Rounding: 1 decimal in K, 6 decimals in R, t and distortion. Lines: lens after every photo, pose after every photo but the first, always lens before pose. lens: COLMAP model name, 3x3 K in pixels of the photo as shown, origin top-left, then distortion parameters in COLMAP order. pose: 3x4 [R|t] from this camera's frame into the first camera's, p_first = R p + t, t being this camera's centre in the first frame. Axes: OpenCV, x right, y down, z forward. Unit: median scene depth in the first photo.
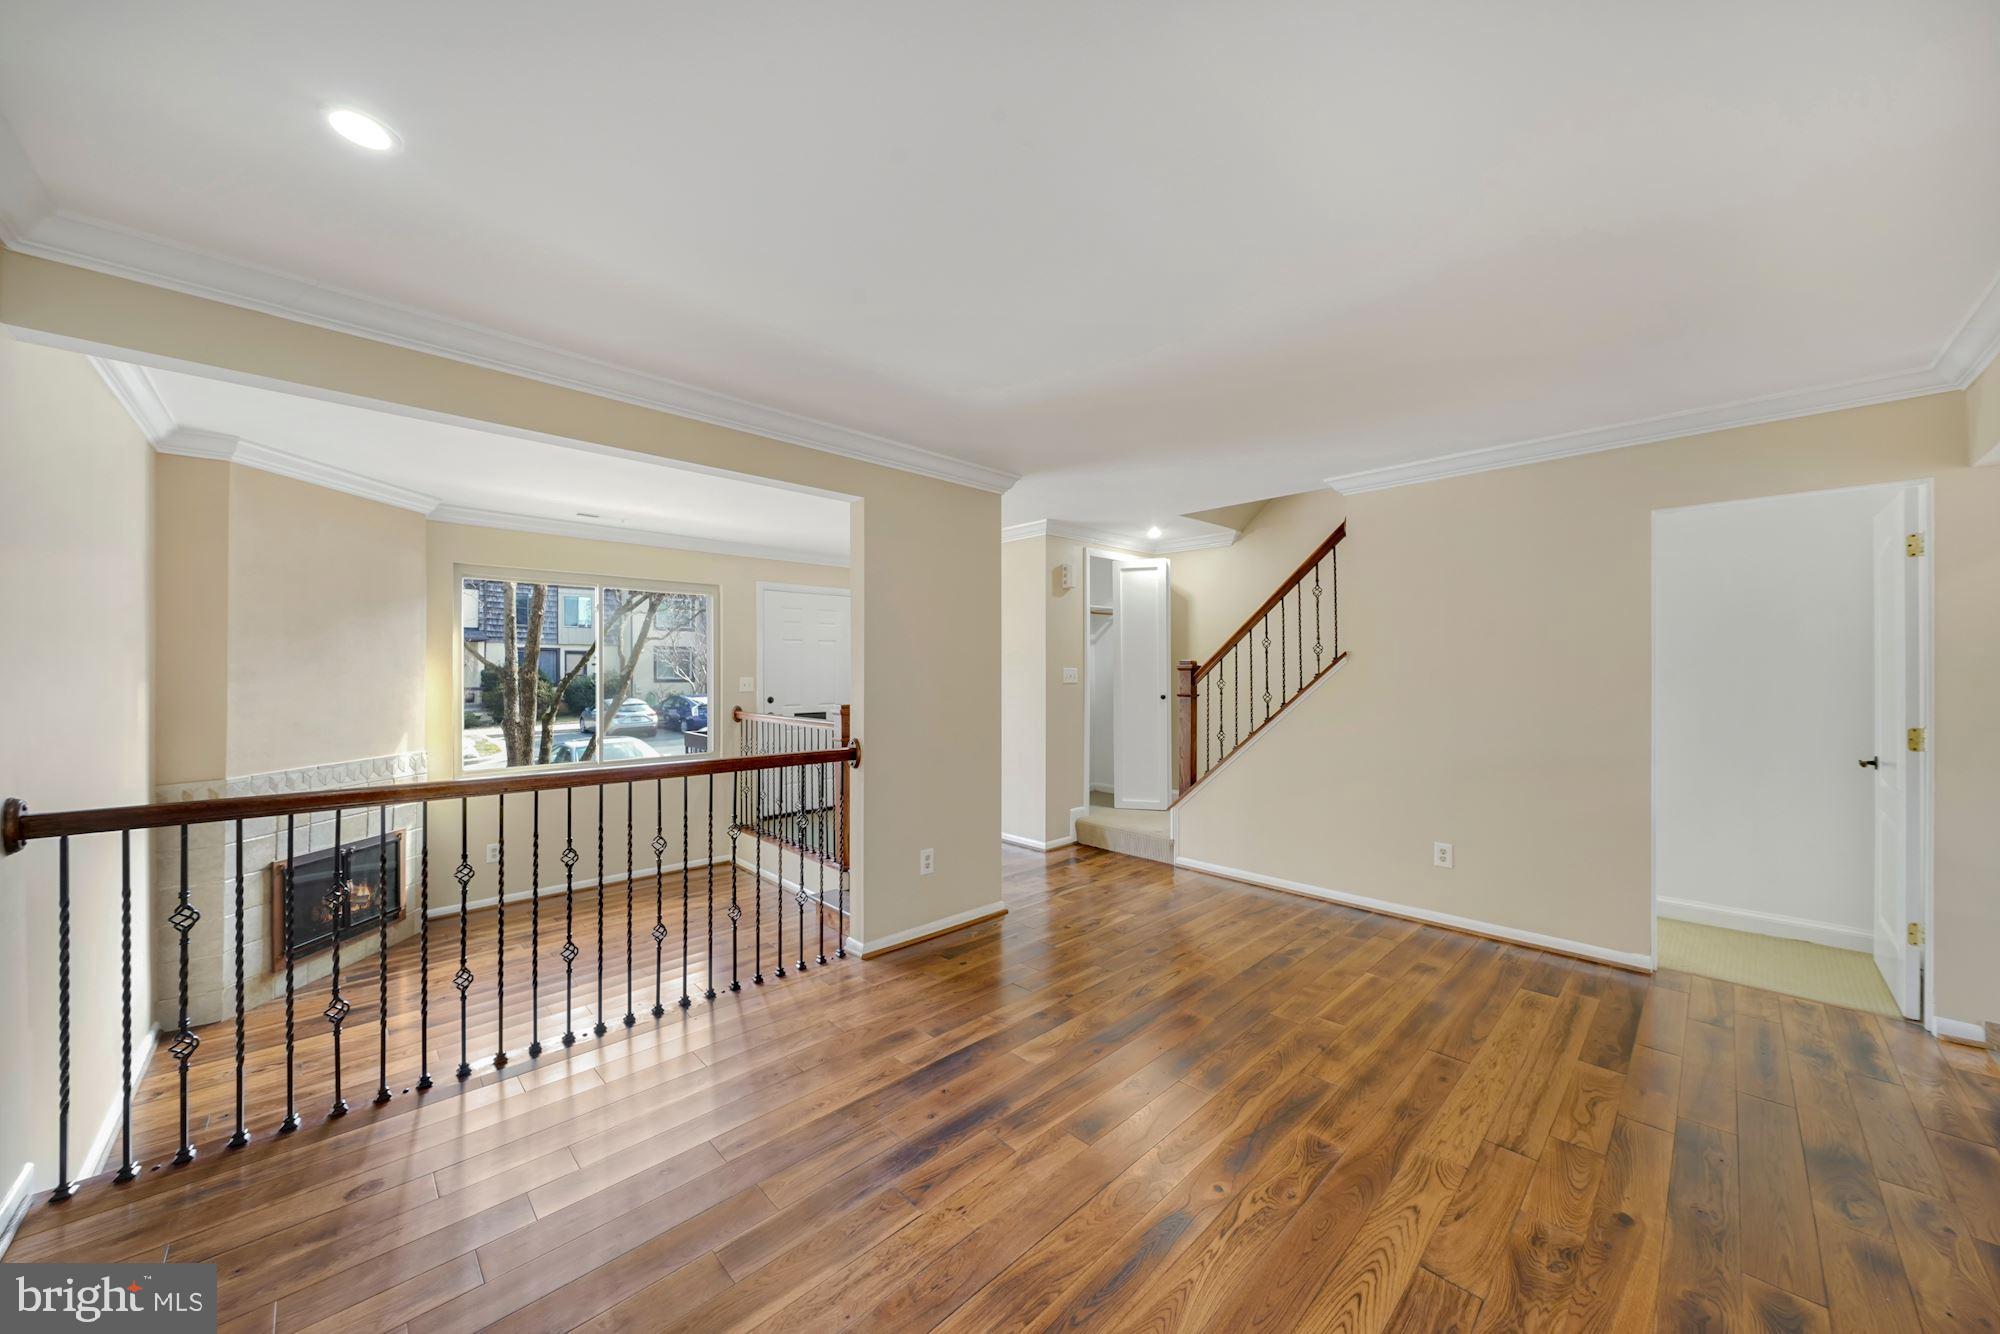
lens RADIAL K [[708.6, 0, 1000.0], [0, 708.6, 667.0], [0, 0, 1]] dist [-0.000929, -0.000277]
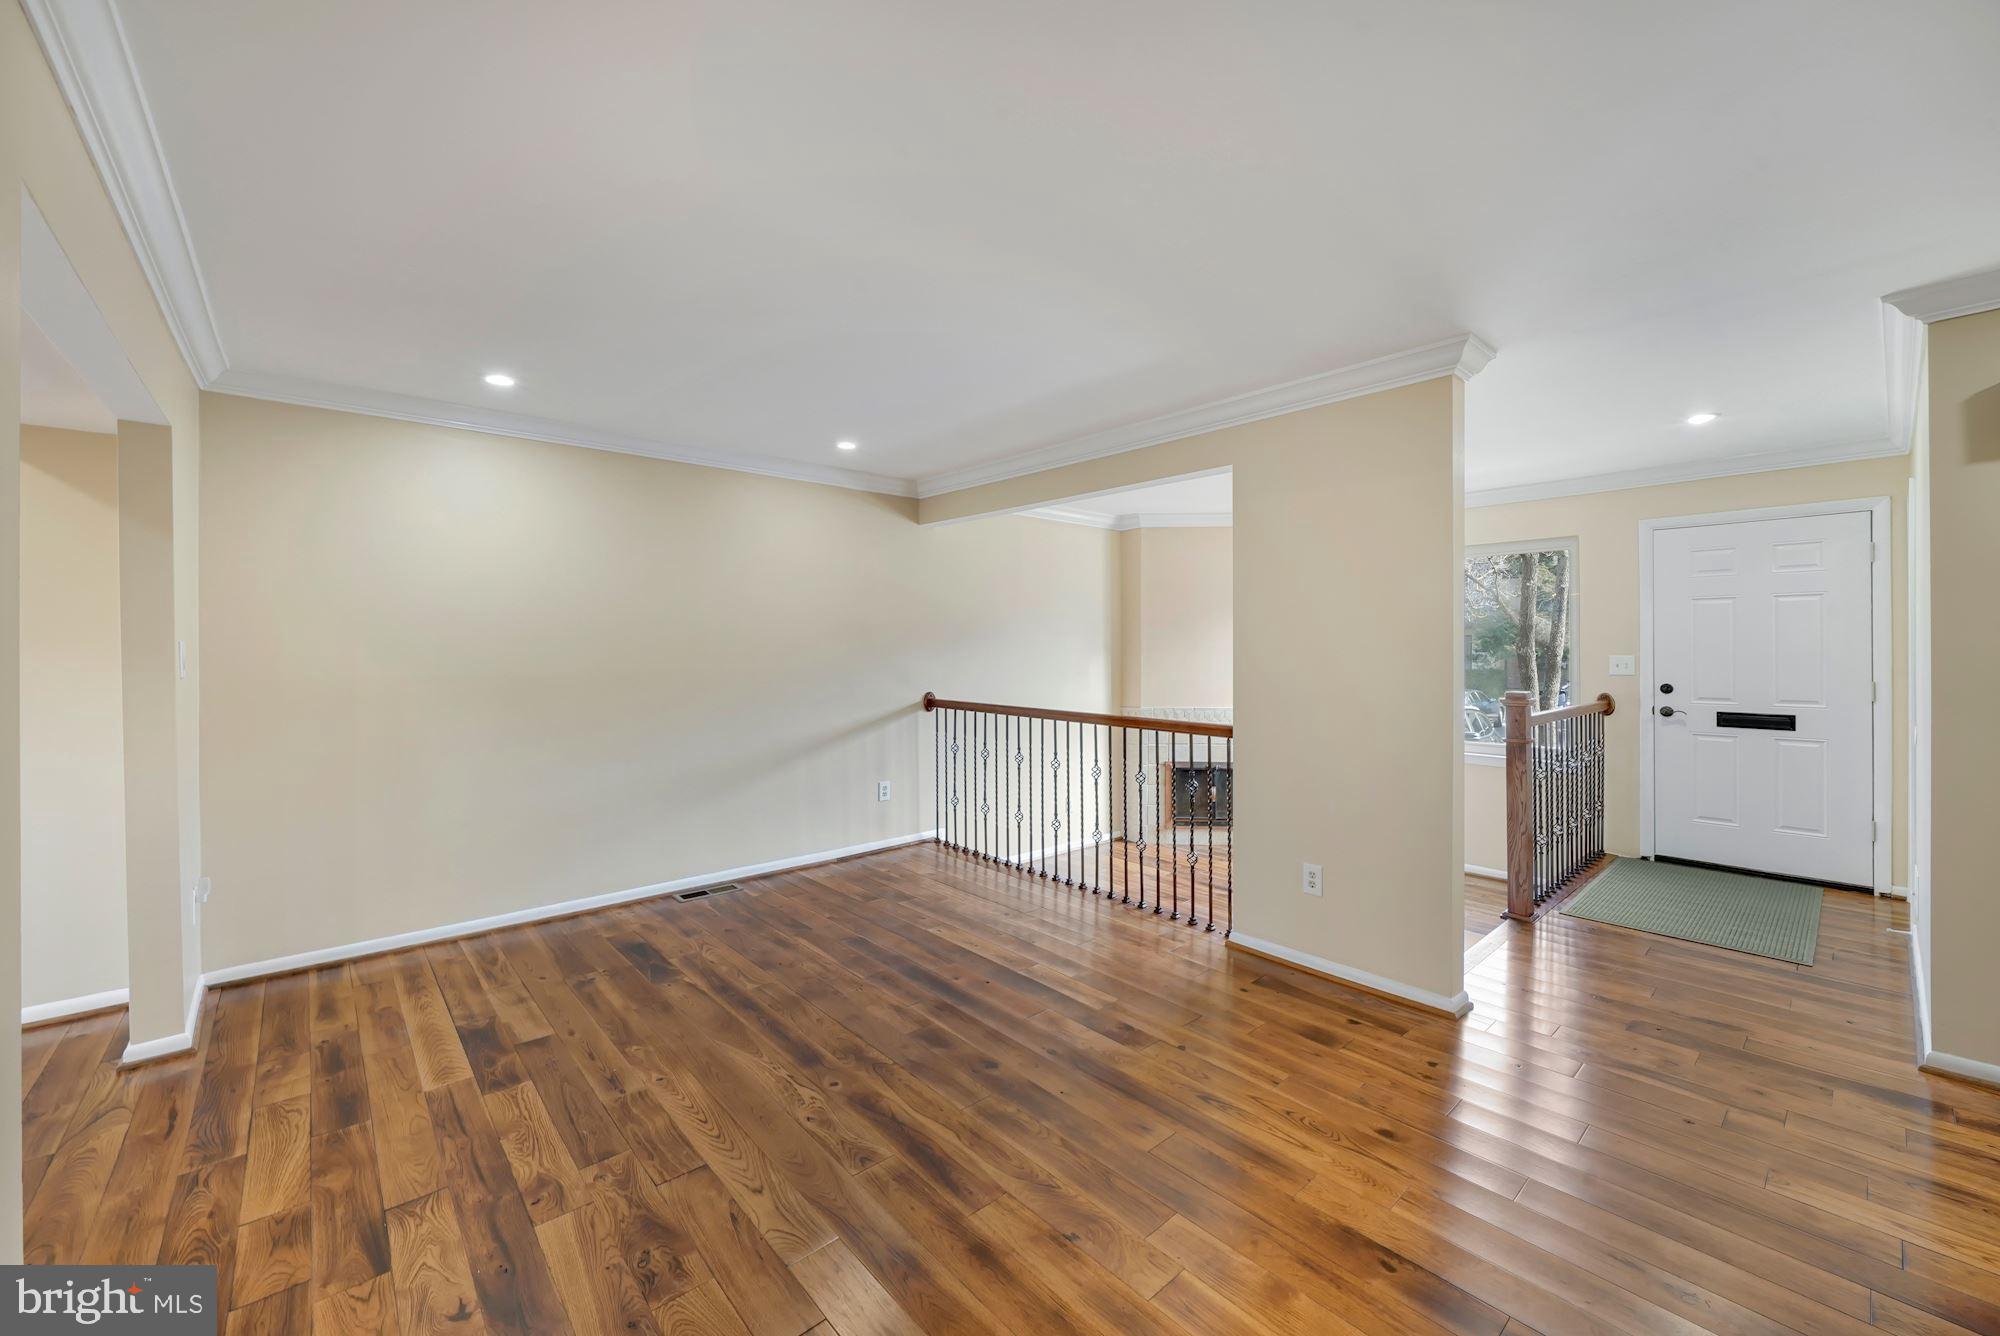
lens RADIAL K [[778.4, 0, 998.4], [0, 778.4, 637.4], [0, 0, 1]] dist [0.001518, 0.000108]
pose [[-0.043988, -0.009983, -0.998982, 1.308705], [0.003534, 0.999942, -0.010148, 0.005994], [0.999026, -0.003977, -0.043950, 1.090015]]
